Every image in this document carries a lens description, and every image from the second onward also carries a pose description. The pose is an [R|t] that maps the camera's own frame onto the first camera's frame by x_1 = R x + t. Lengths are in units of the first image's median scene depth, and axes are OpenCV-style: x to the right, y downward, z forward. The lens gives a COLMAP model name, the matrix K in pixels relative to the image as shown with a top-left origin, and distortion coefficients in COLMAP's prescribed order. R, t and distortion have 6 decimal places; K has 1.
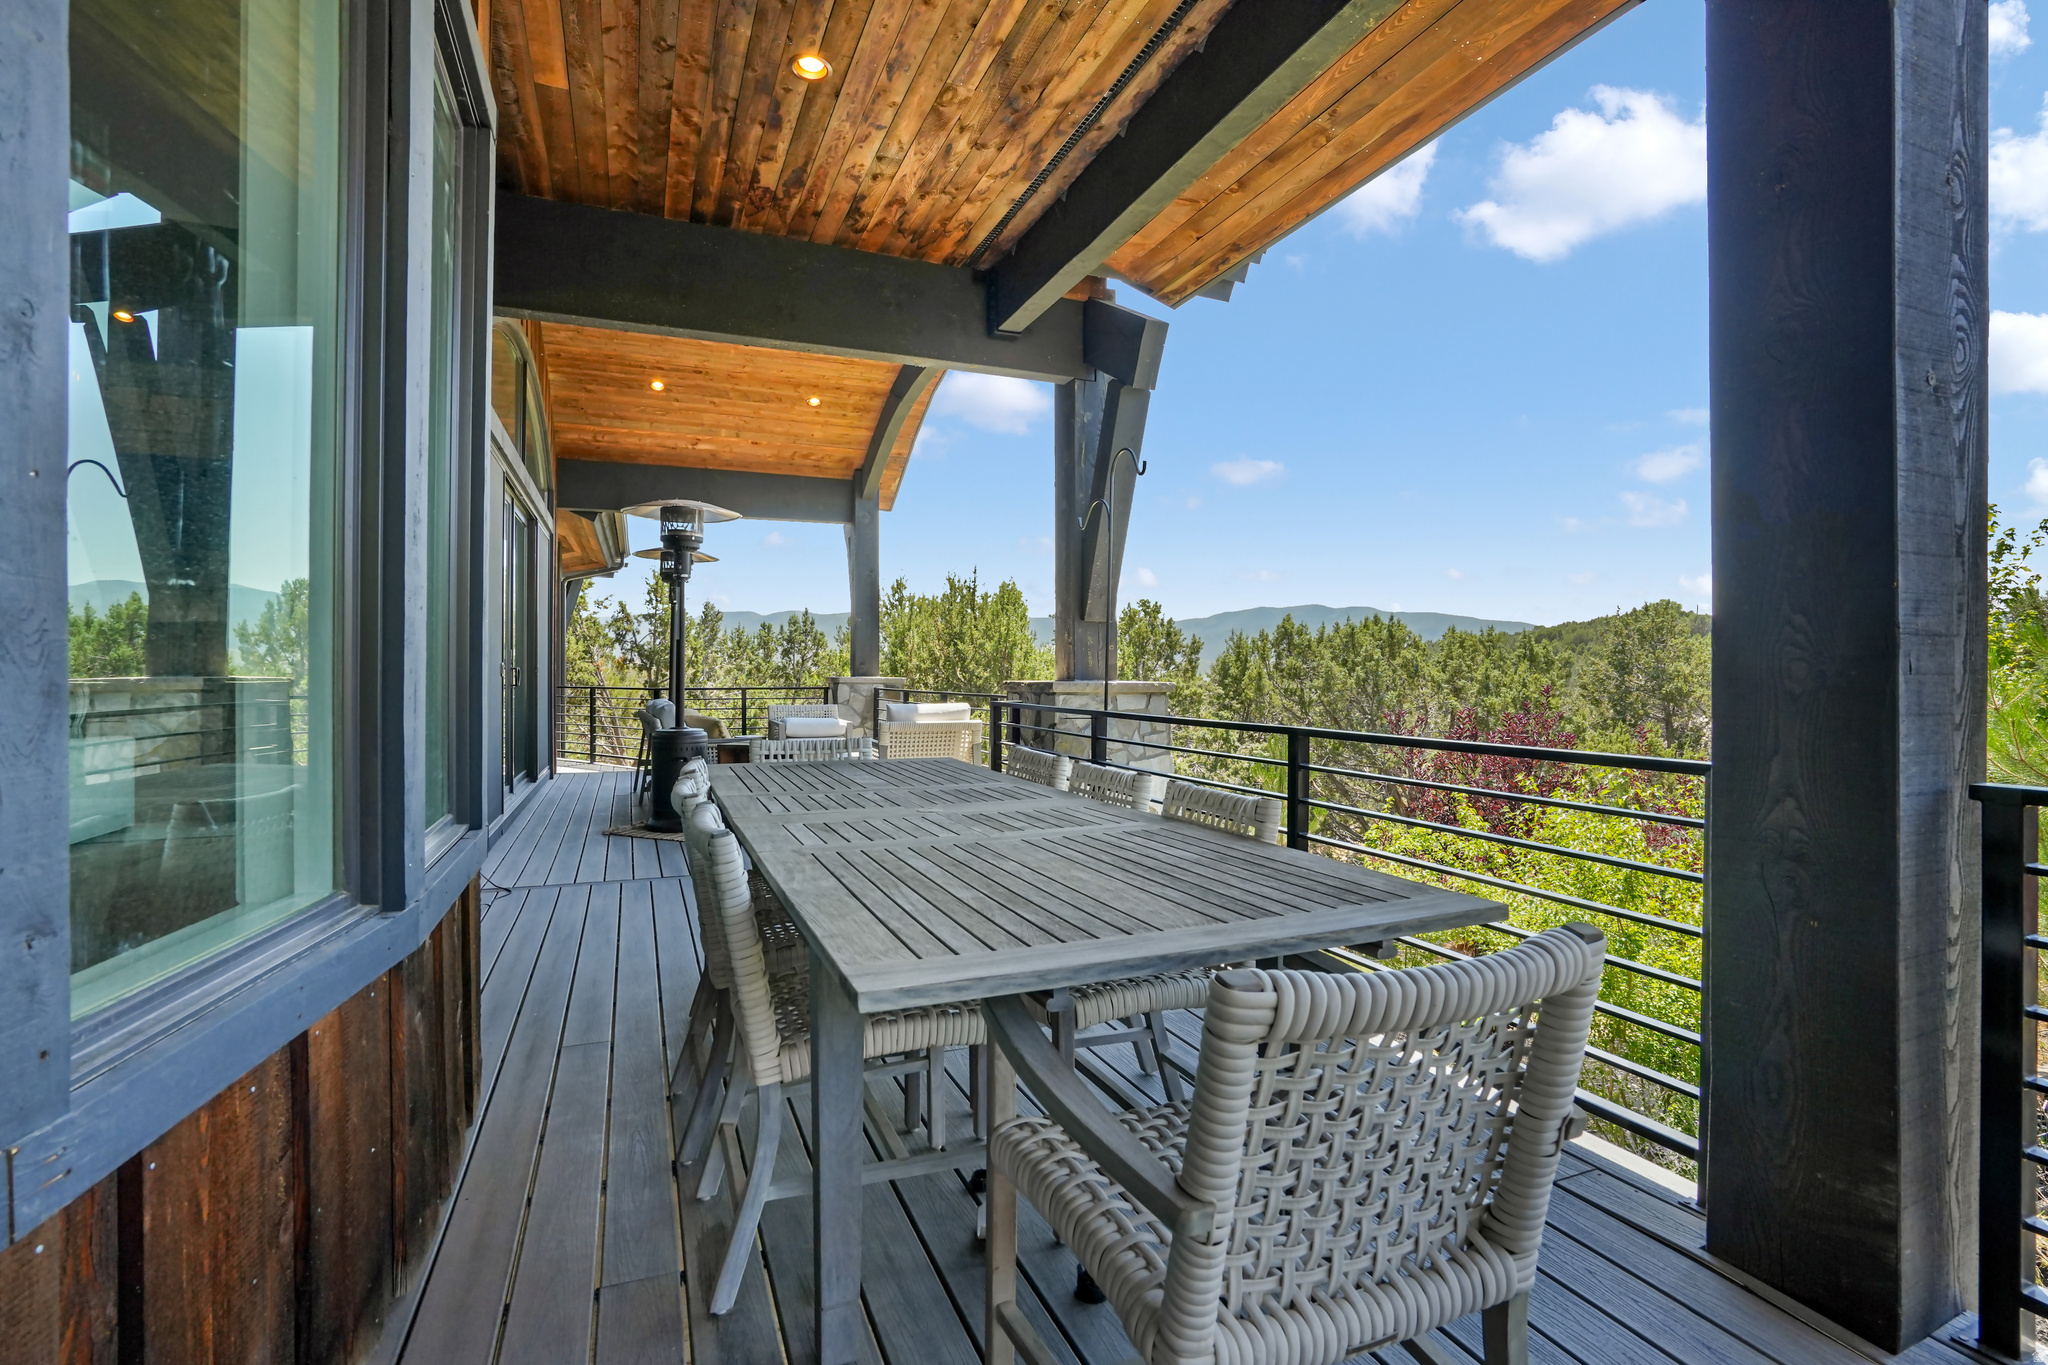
lens RADIAL K [[953.6, 0, 1036.5], [0, 953.6, 683.1], [0, 0, 1]] dist [0.022867, 0.002005]
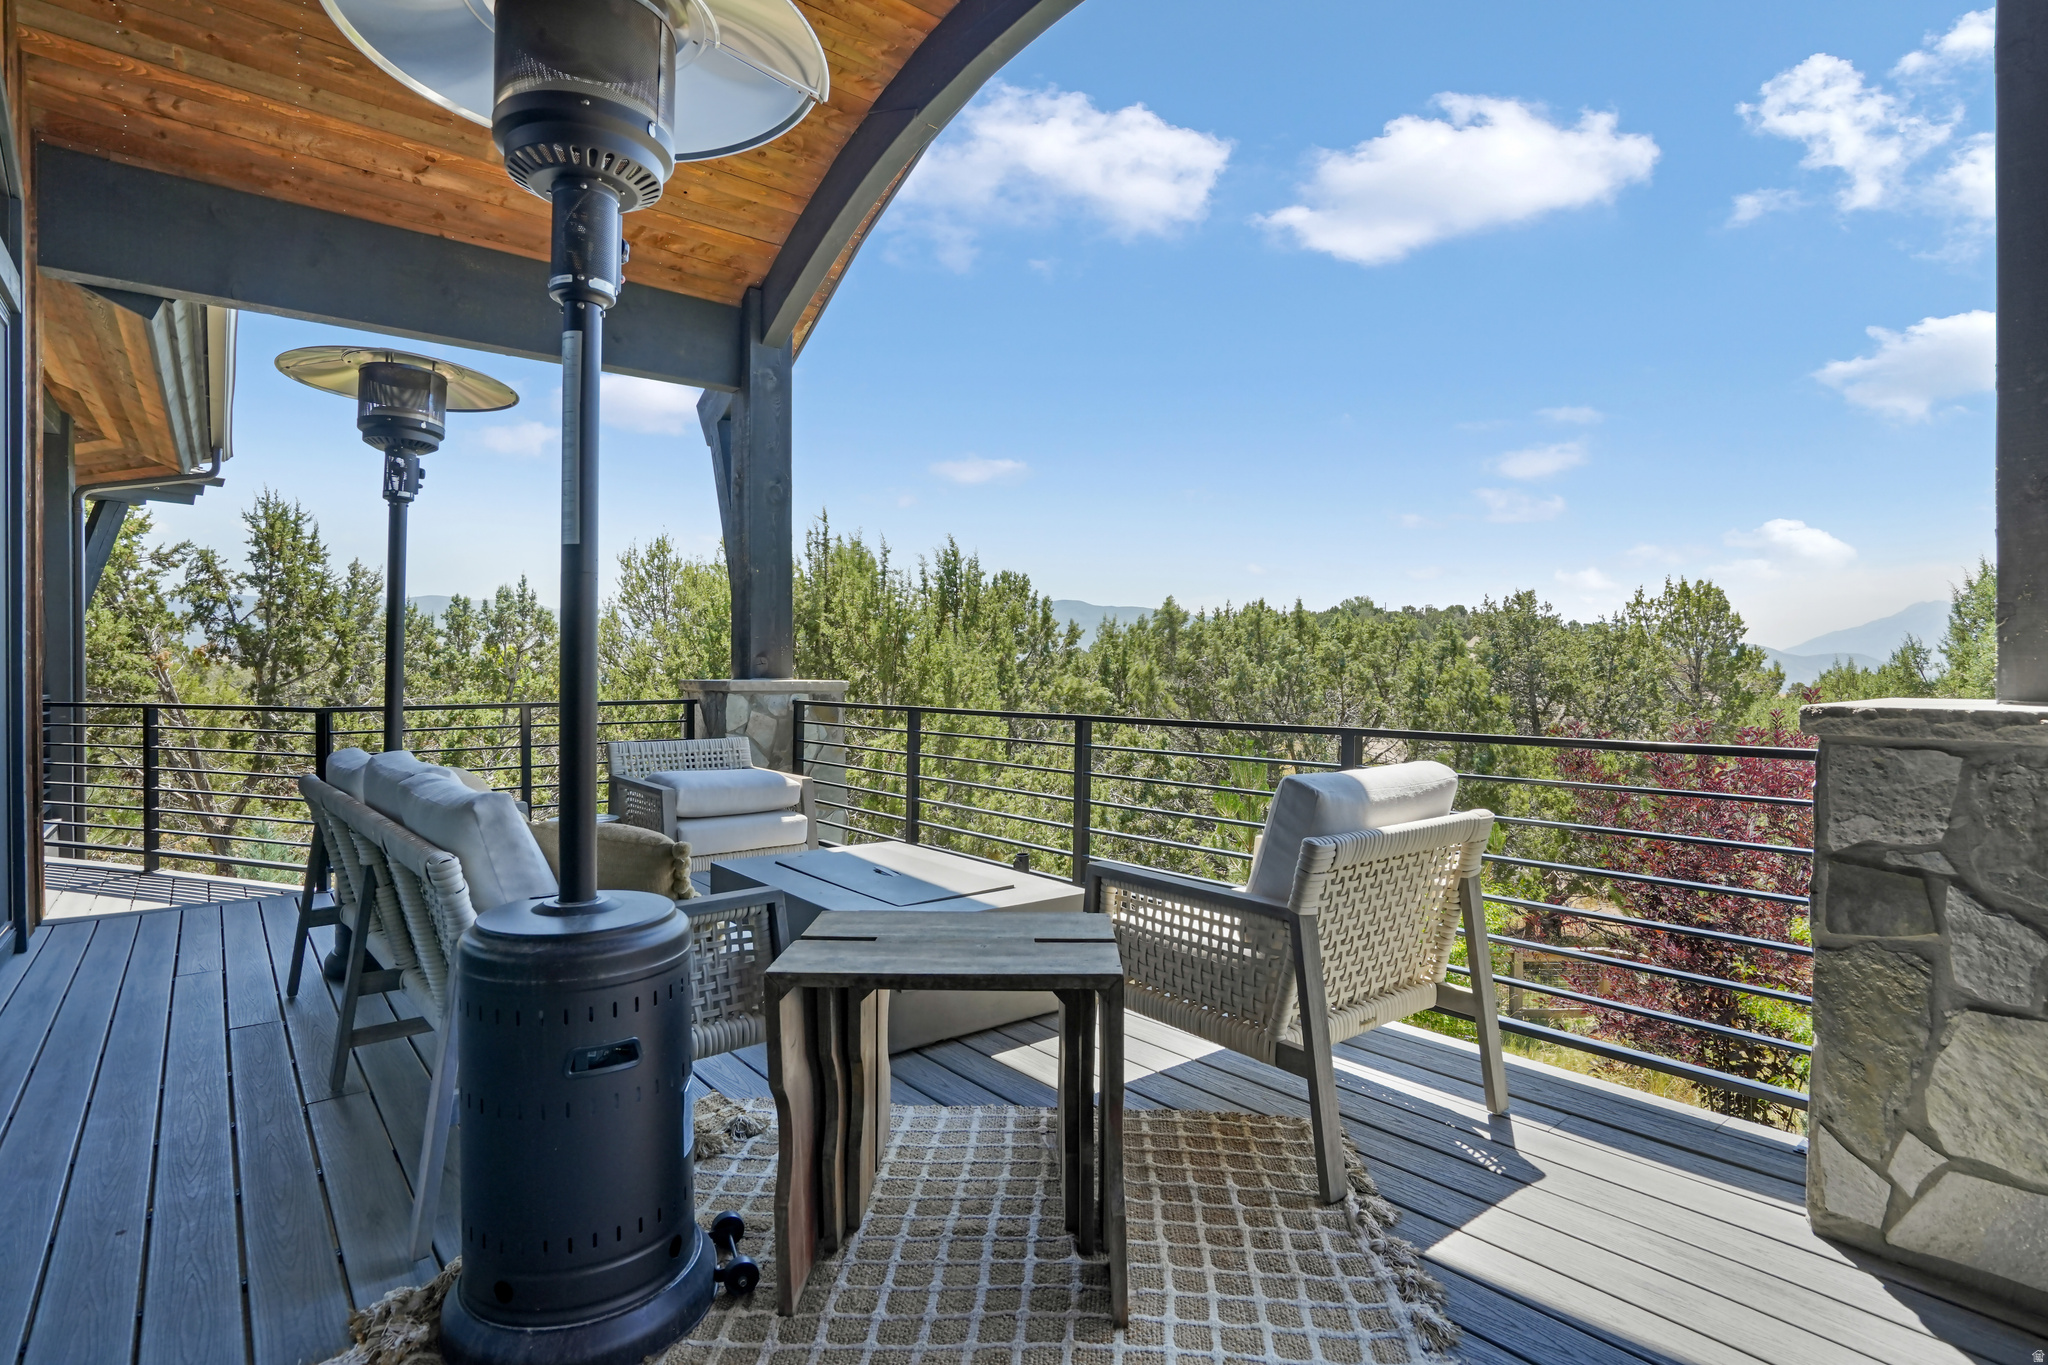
lens RADIAL K [[992.0, 0, 1020.2], [0, 992.0, 681.7], [0, 0, 1]] dist [0.002802, 0.005575]
pose [[0.959355, -0.007880, 0.282092, -0.150497], [0.006560, 0.999963, 0.005624, -0.005604], [-0.282126, -0.003544, 0.959371, 0.321068]]
